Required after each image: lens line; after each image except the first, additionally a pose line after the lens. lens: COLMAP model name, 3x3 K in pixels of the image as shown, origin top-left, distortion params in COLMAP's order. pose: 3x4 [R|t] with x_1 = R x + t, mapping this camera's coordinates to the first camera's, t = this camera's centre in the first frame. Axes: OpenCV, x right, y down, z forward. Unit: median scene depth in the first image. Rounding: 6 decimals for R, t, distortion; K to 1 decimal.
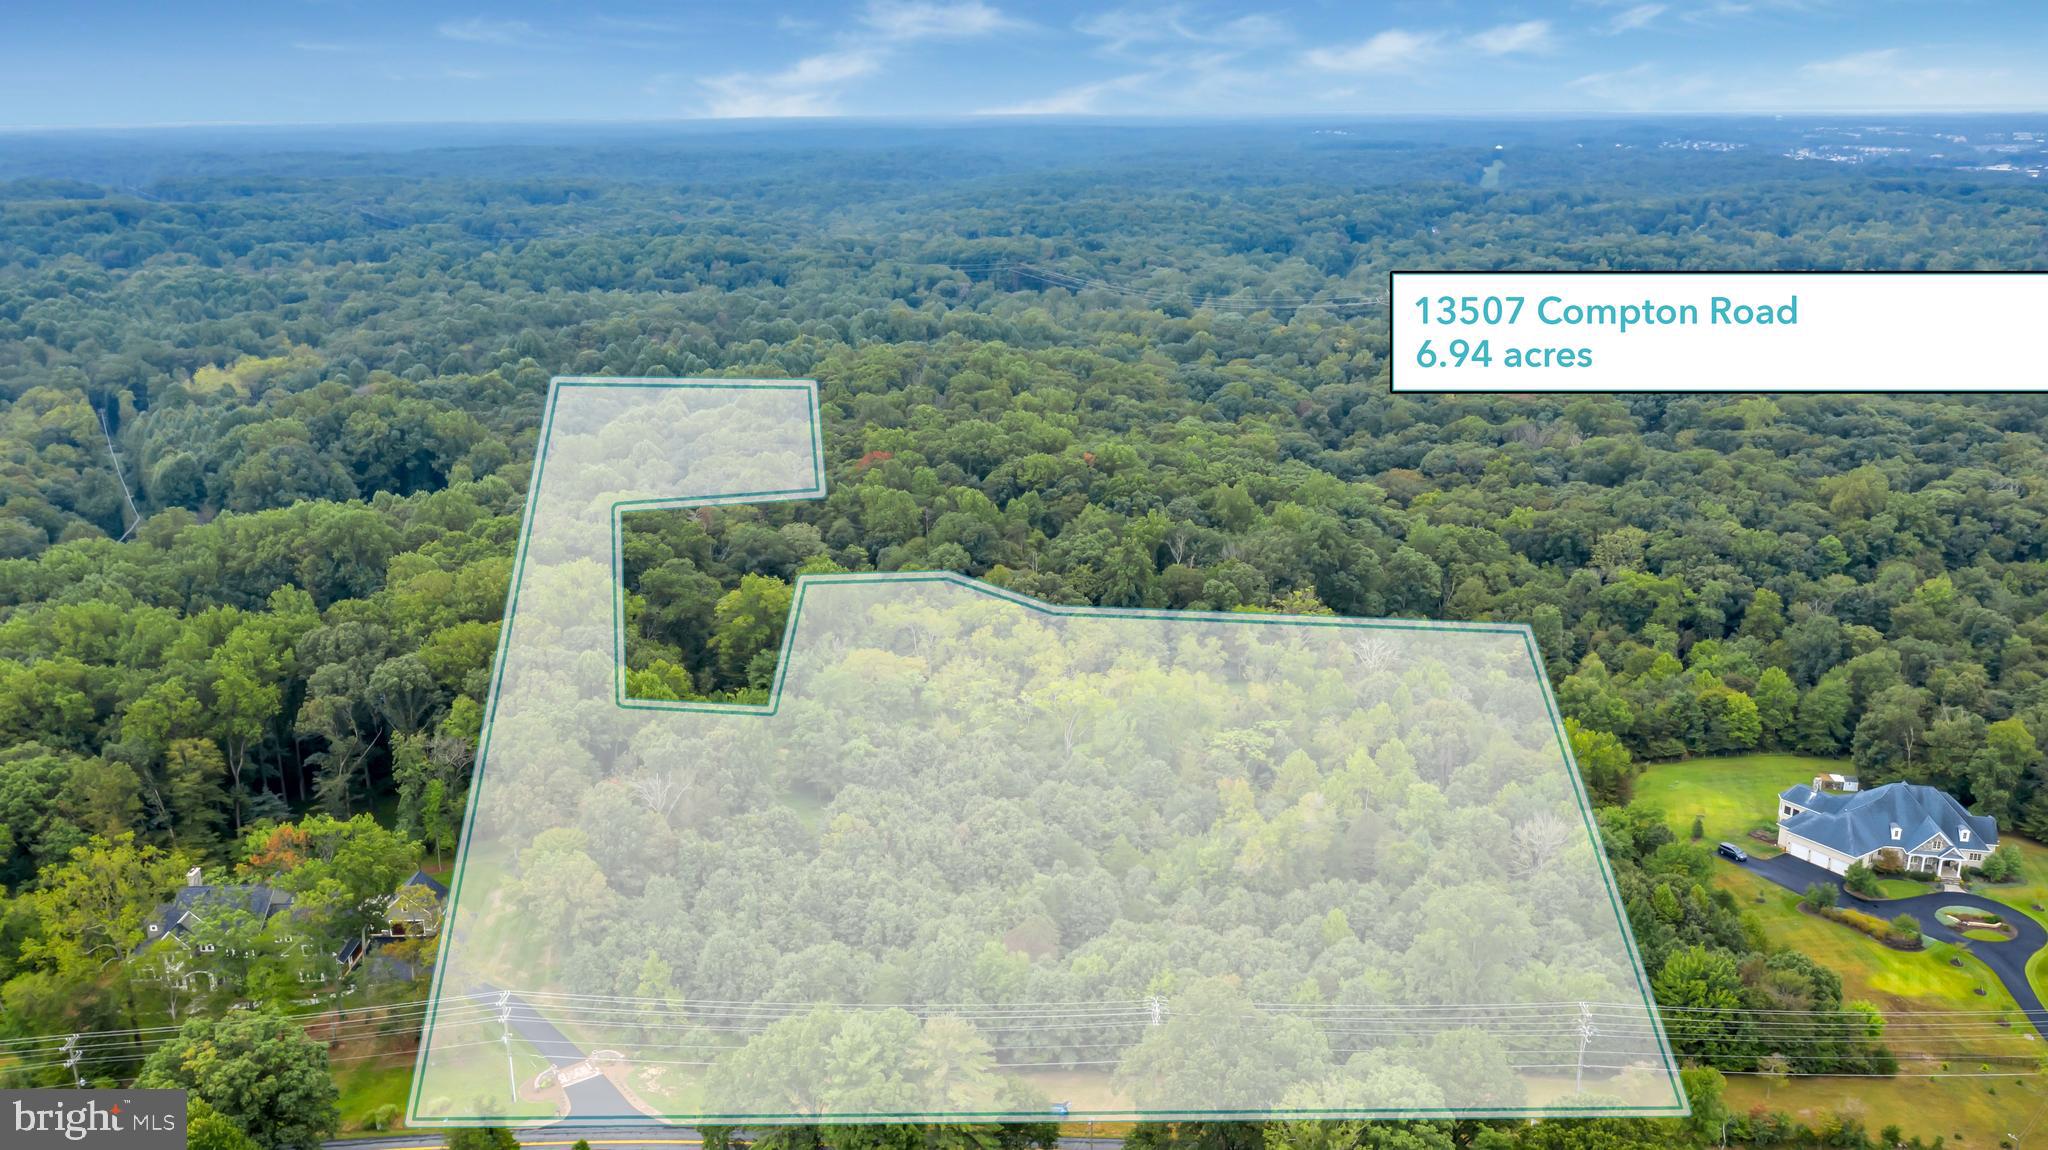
lens RADIAL K [[1642.0, 0, 1031.3], [0, 1642.0, 579.6], [0, 0, 1]] dist [-0.002940, 0.011709]
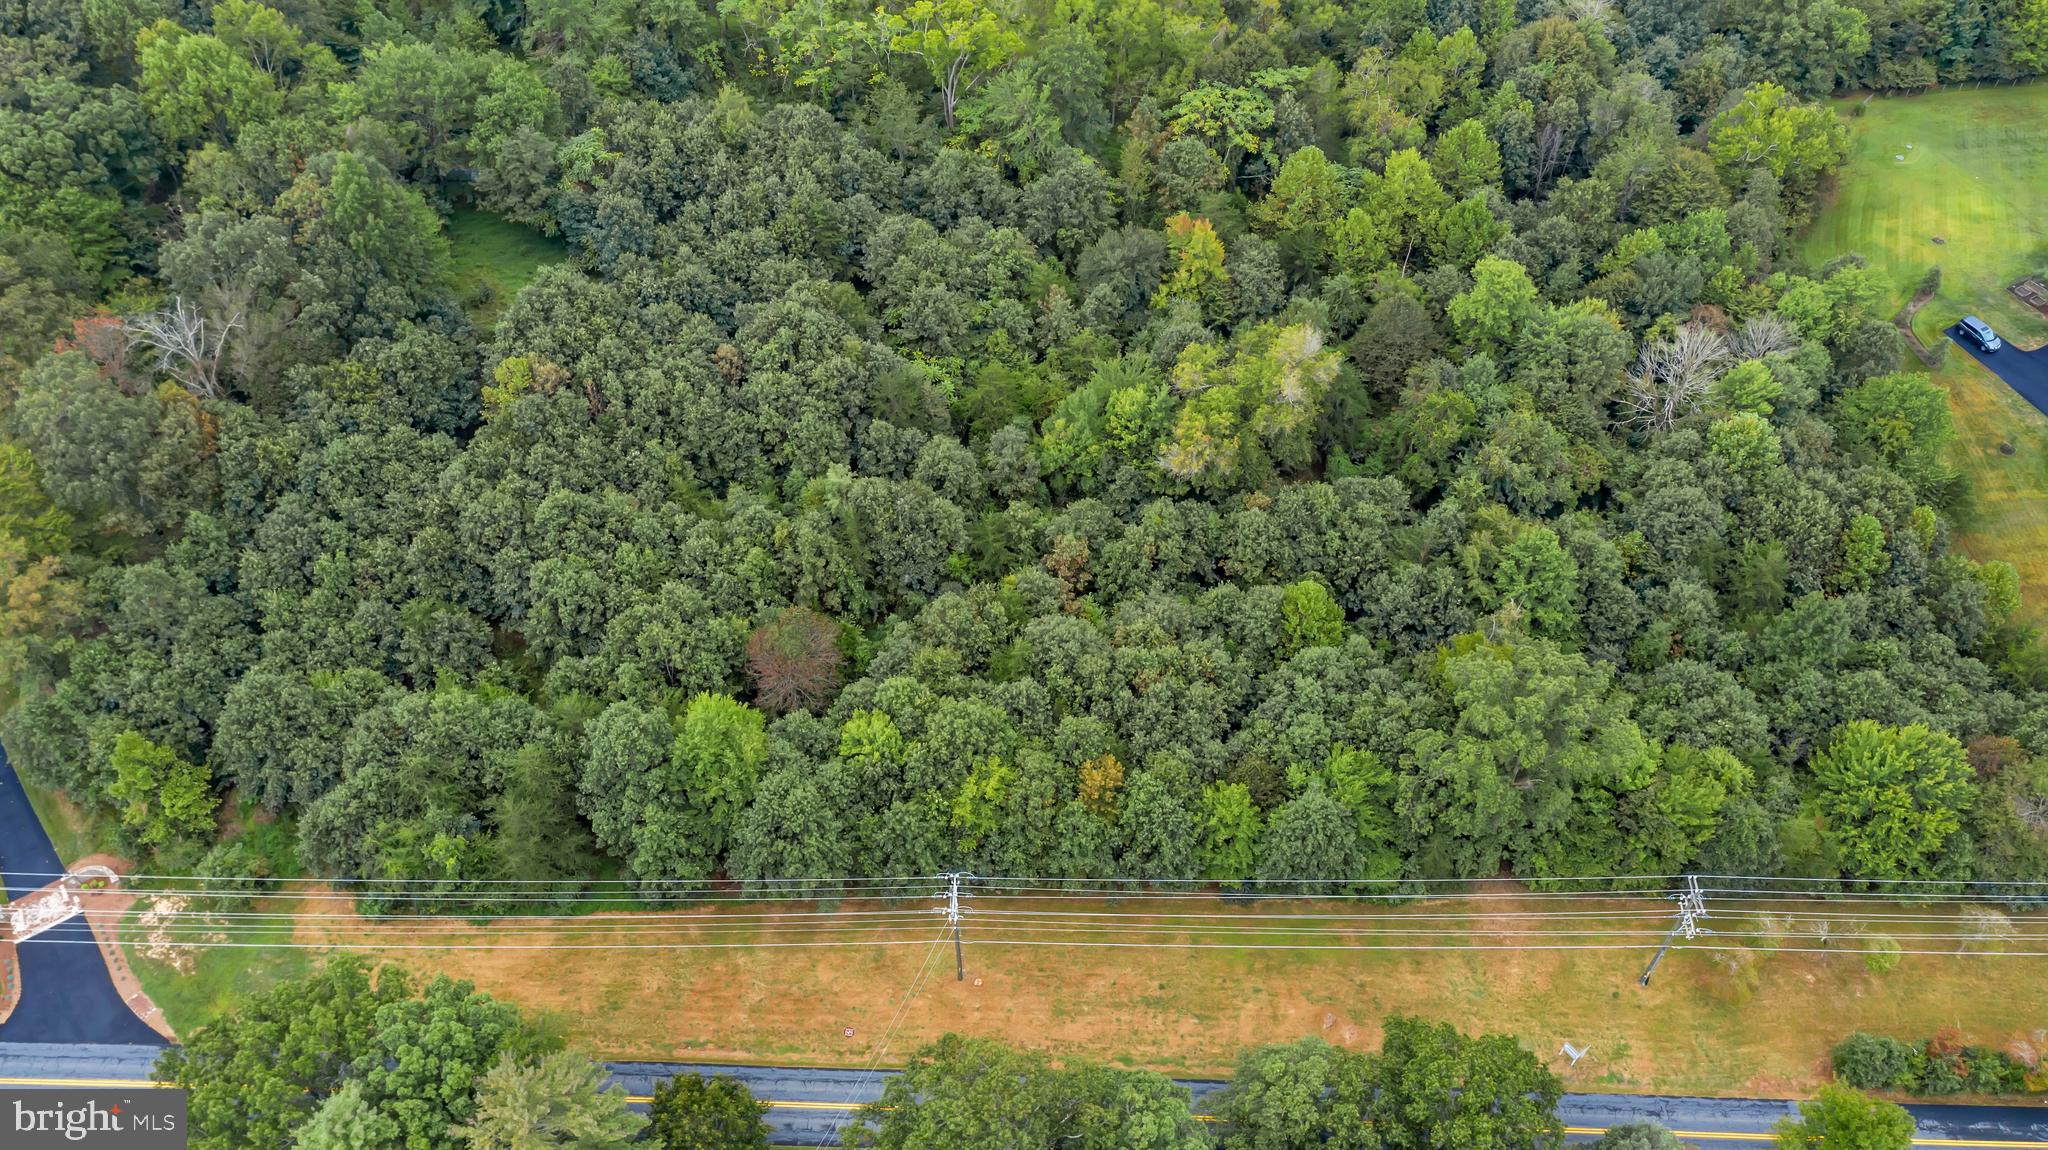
lens RADIAL K [[1642.0, 0, 1023.9], [0, 1642.0, 581.7], [0, 0, 1]] dist [-0.002940, 0.011709]
pose [[0.999146, 0.024871, -0.032995, 0.068723], [-0.001797, 0.823947, 0.566664, -0.094655], [0.041280, -0.566120, 0.823288, 0.340831]]
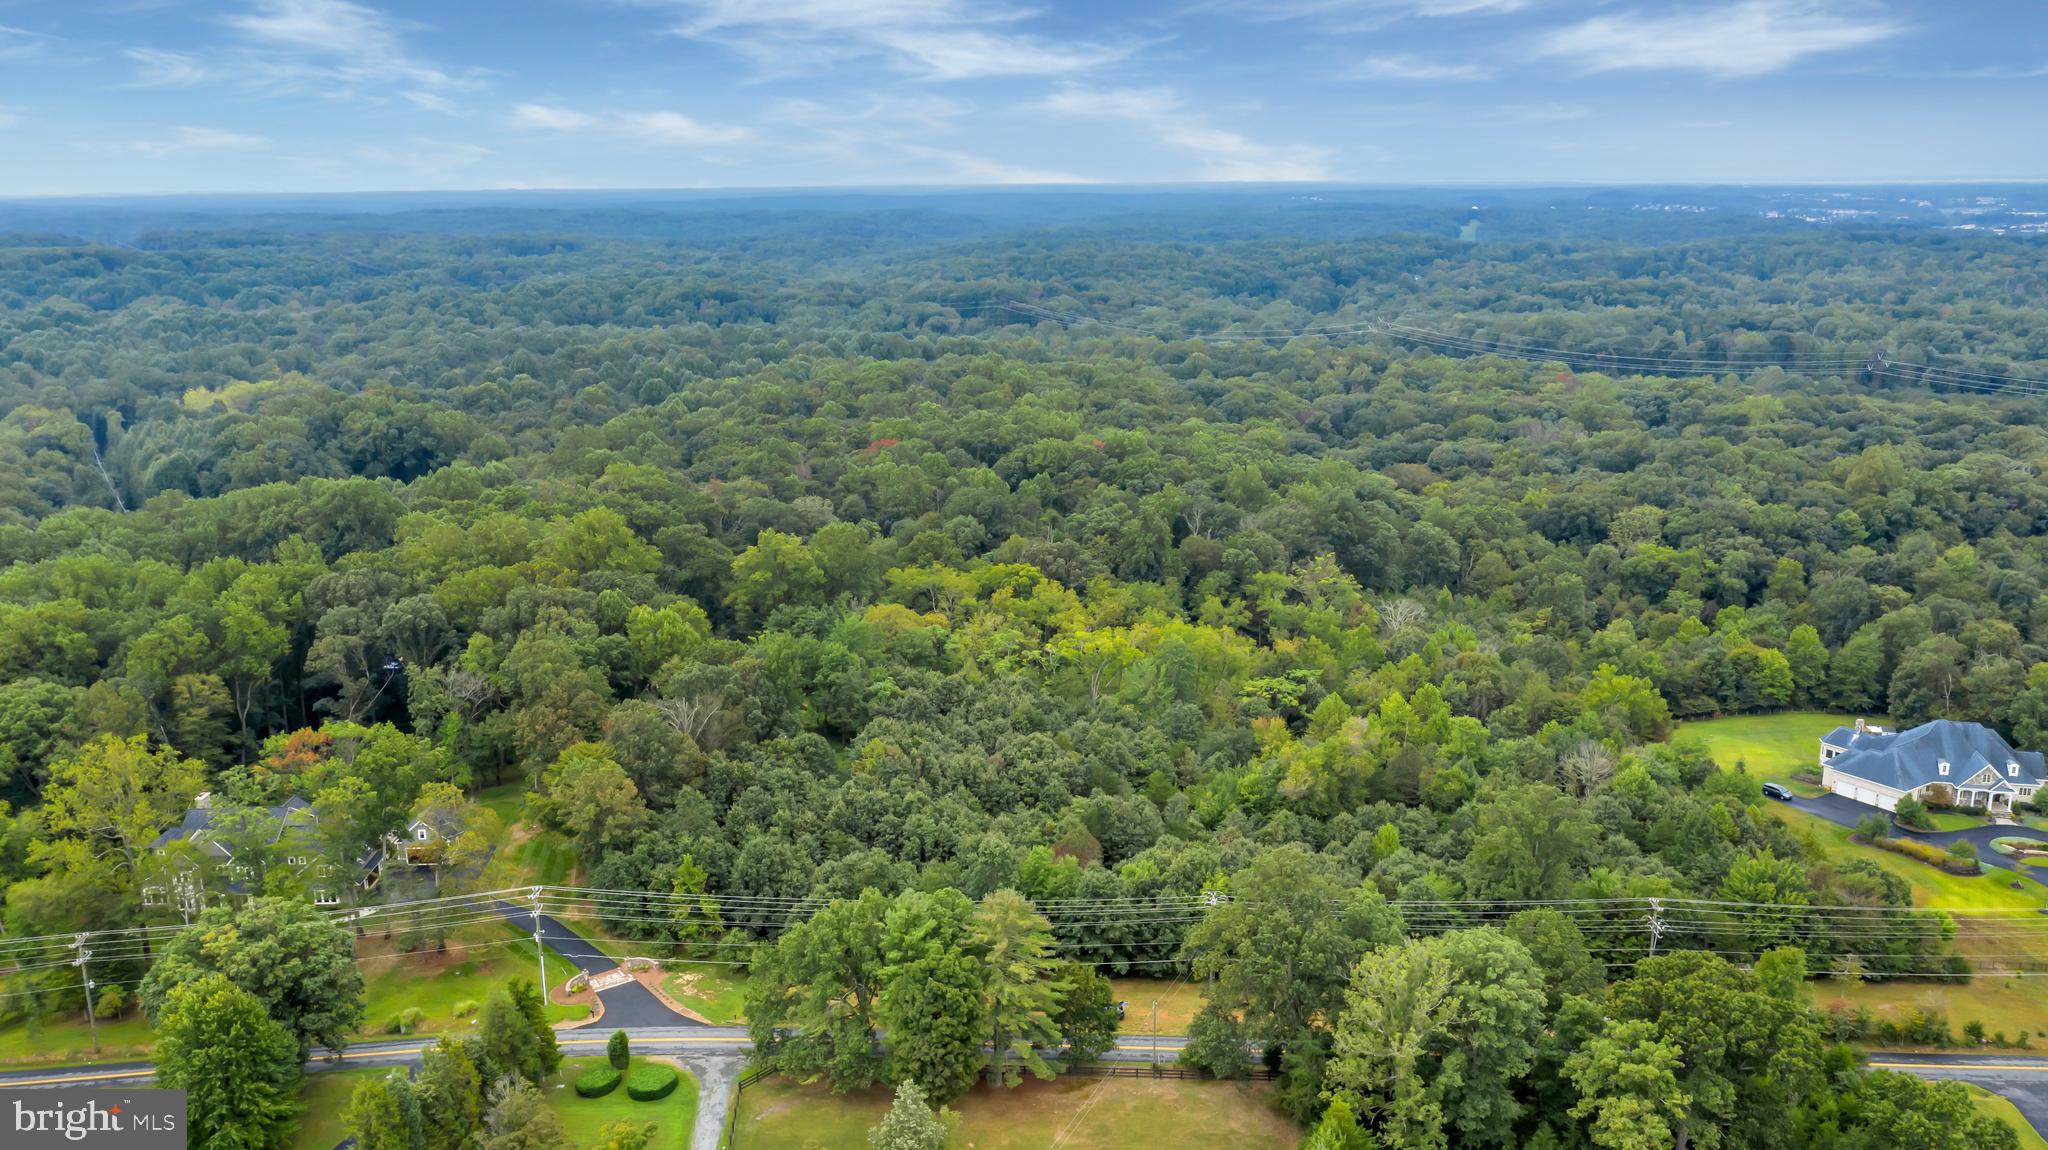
lens RADIAL K [[1642.0, 0, 1031.8], [0, 1642.0, 576.1], [0, 0, 1]] dist [-0.002940, 0.011709]
pose [[0.999908, -0.004367, 0.012840, -0.024752], [0.004917, 0.999057, -0.043143, 0.064475], [-0.012640, 0.043202, 0.998986, 0.017817]]
